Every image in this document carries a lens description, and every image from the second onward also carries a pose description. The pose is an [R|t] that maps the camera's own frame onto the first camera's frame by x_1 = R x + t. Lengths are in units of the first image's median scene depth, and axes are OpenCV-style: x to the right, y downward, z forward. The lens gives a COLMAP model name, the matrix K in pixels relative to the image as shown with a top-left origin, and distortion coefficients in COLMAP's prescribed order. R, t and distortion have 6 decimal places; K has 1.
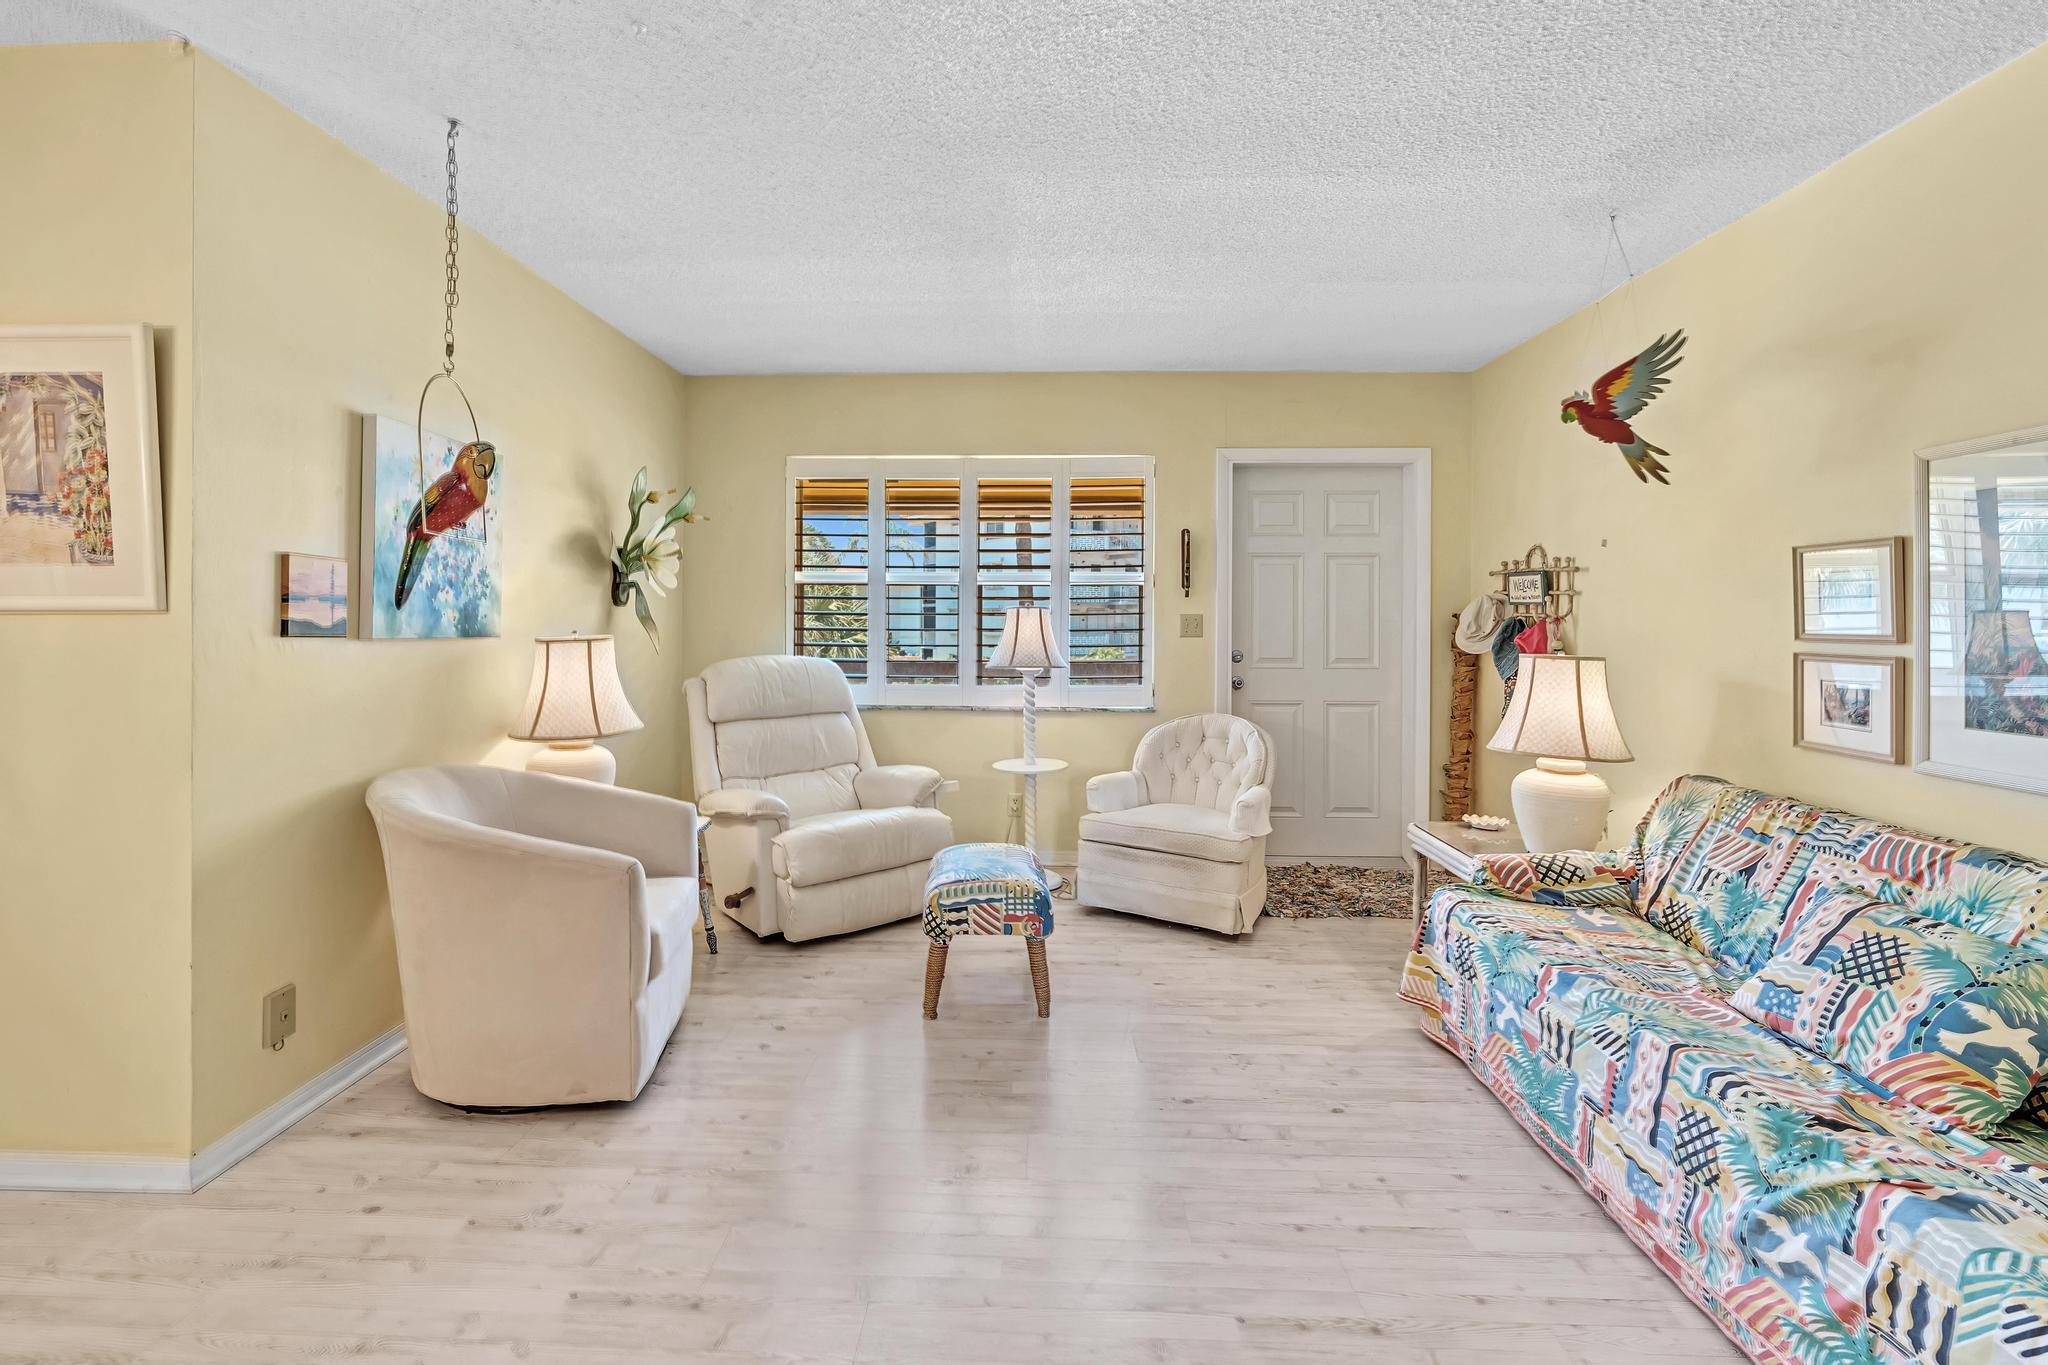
lens RADIAL K [[933.9, 0, 1009.0], [0, 933.9, 620.8], [0, 0, 1]] dist [-0.012239, 0.003815]
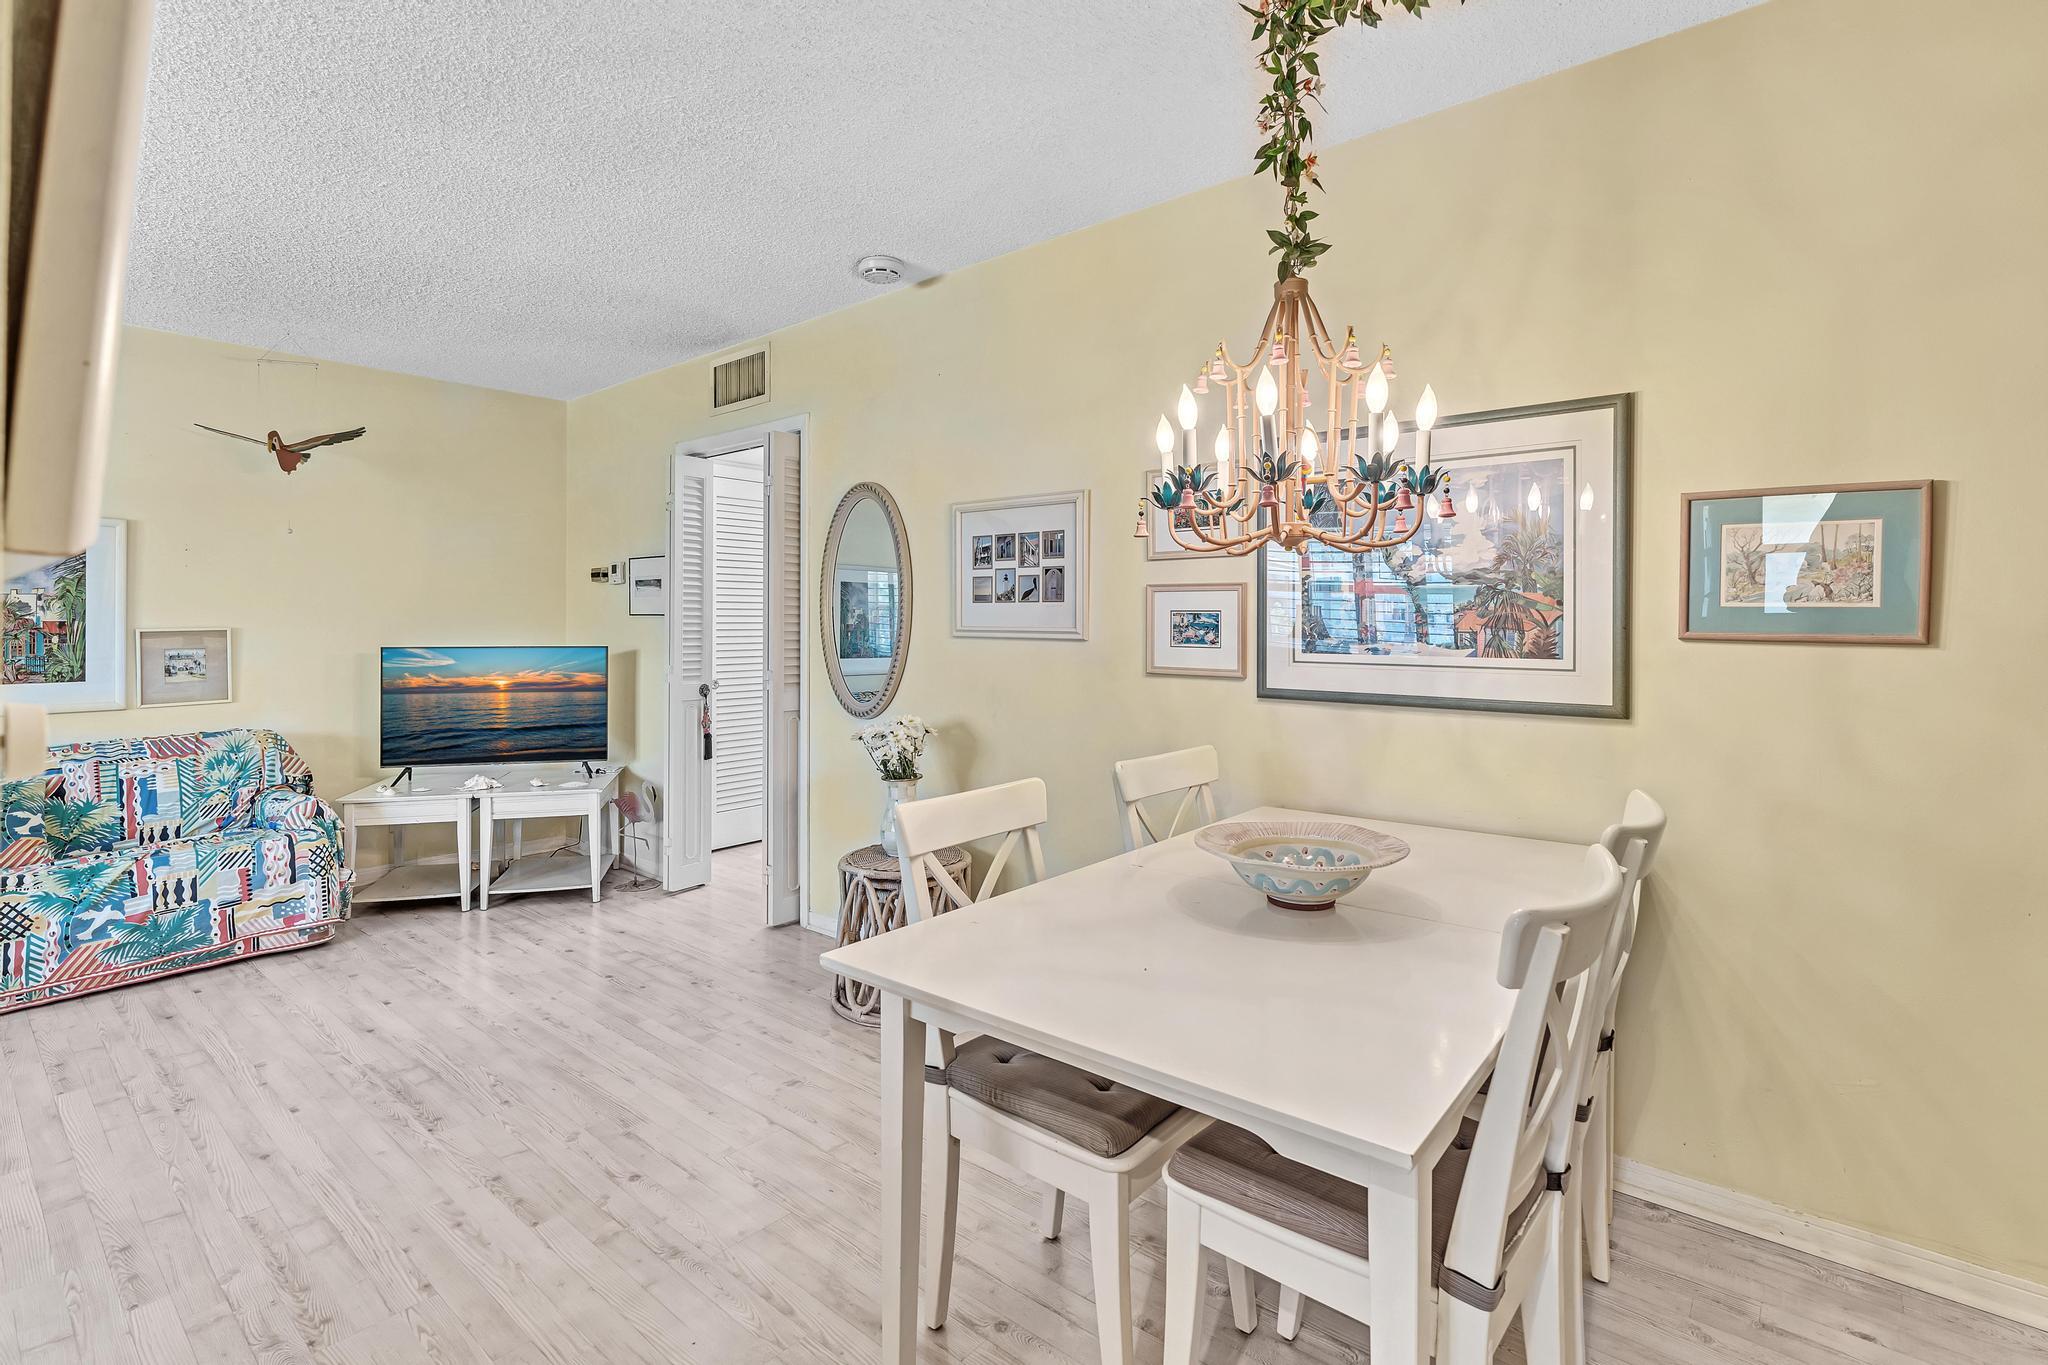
lens RADIAL K [[954.2, 0, 1019.9], [0, 954.2, 621.7], [0, 0, 1]] dist [-0.009110, 0.002026]
pose [[-0.788727, -0.001243, 0.614743, -1.559596], [-0.001998, 0.999998, -0.000541, -0.000241], [-0.614741, -0.001655, -0.788728, 1.036722]]
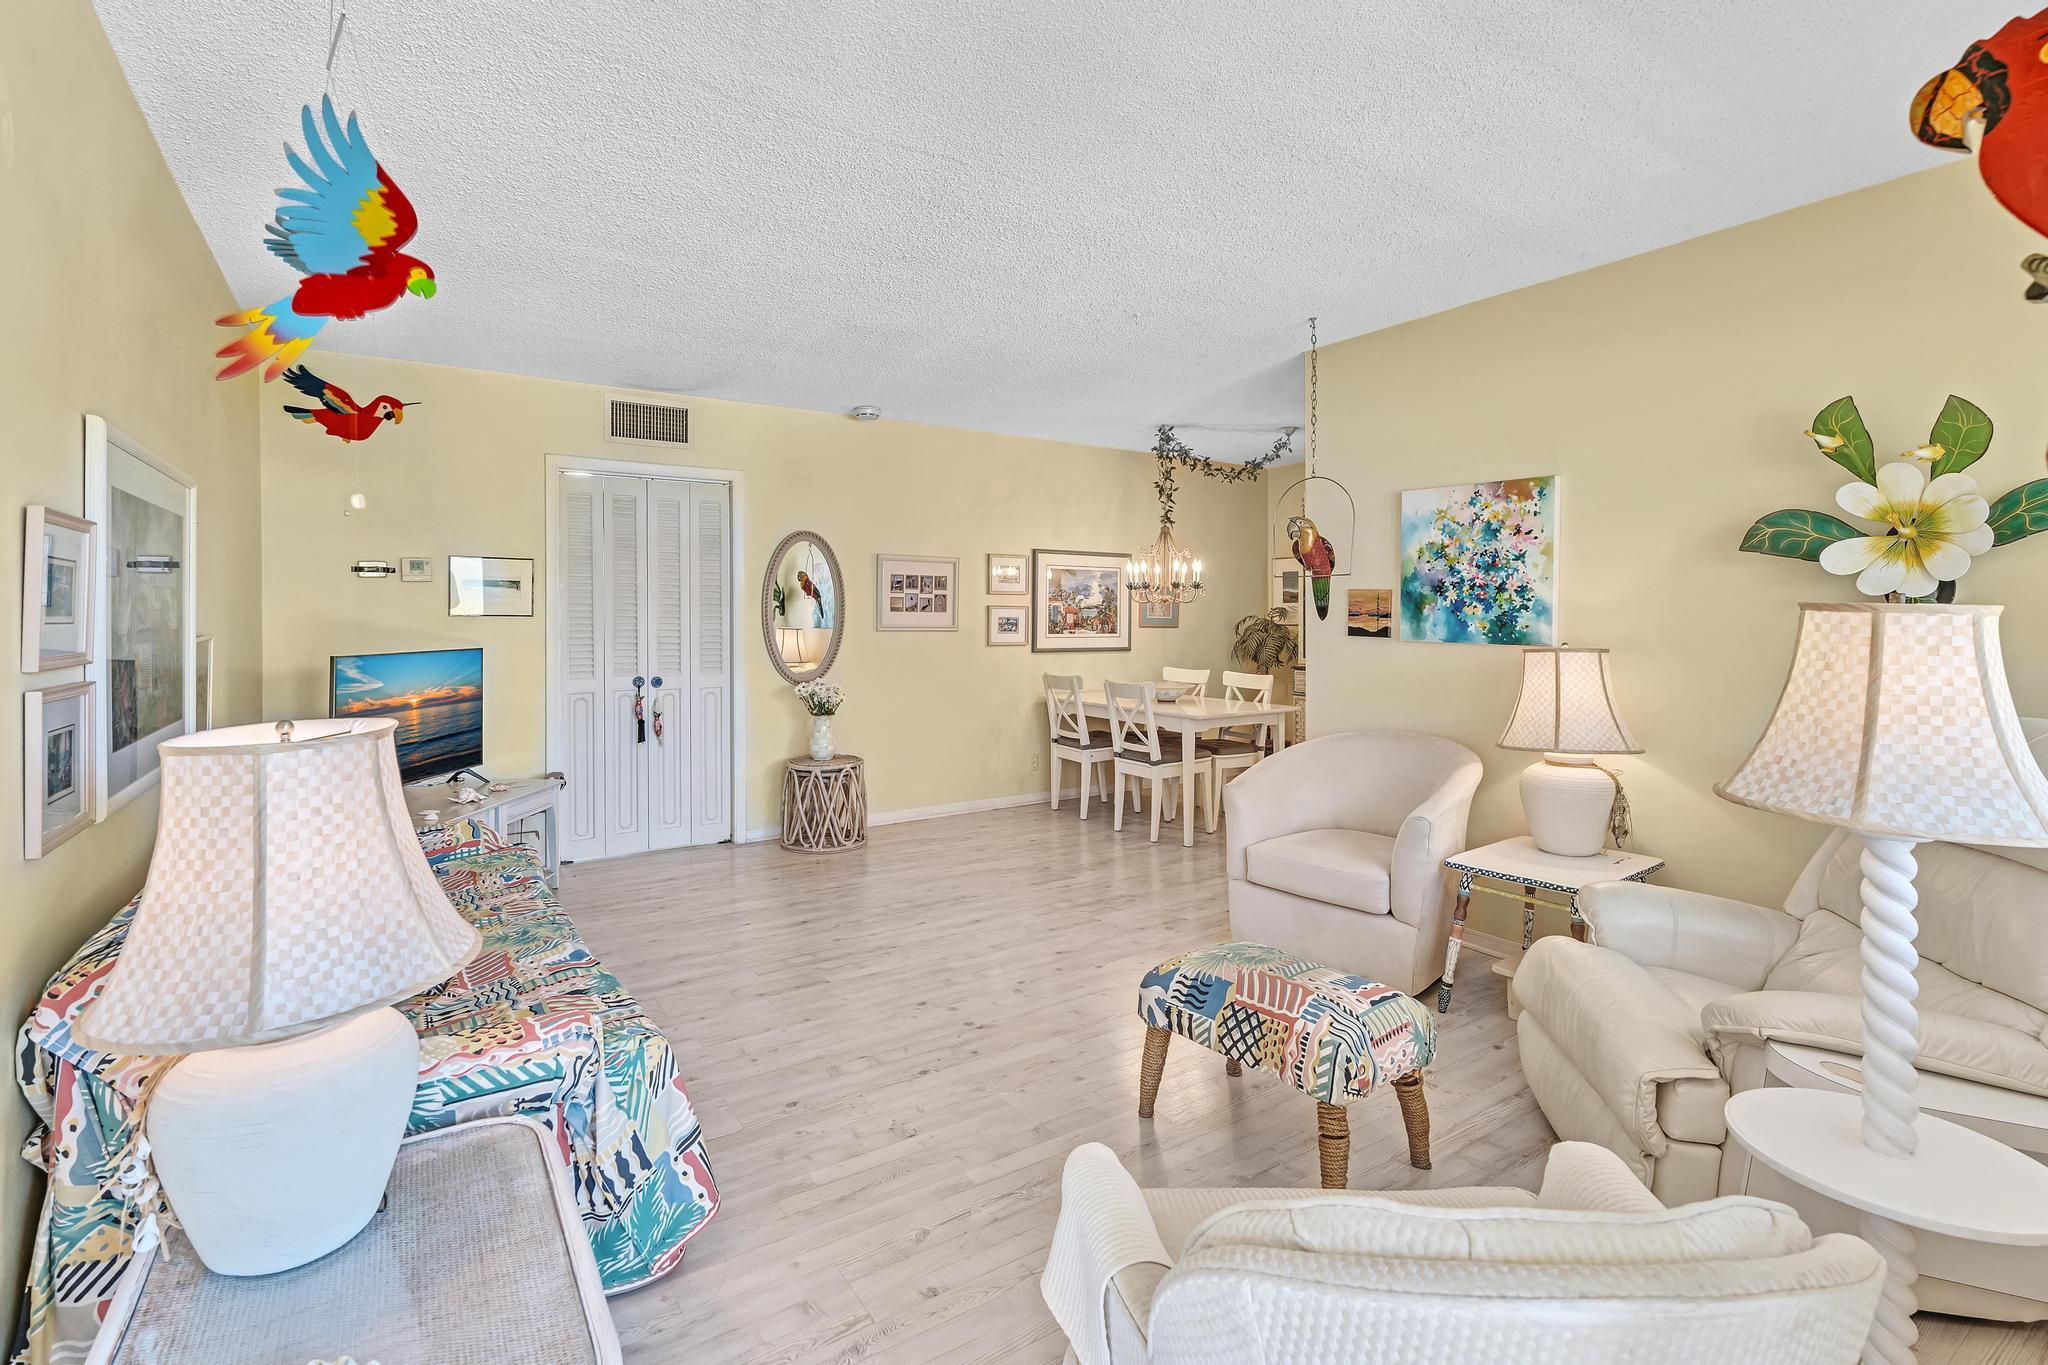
lens RADIAL K [[933.9, 0, 1009.0], [0, 933.9, 620.8], [0, 0, 1]] dist [-0.012239, 0.003815]
pose [[-0.815079, -0.000624, -0.579350, 0.897822], [-0.004604, 0.999975, 0.005400, -0.022495], [0.579332, 0.007069, -0.815061, 2.348015]]
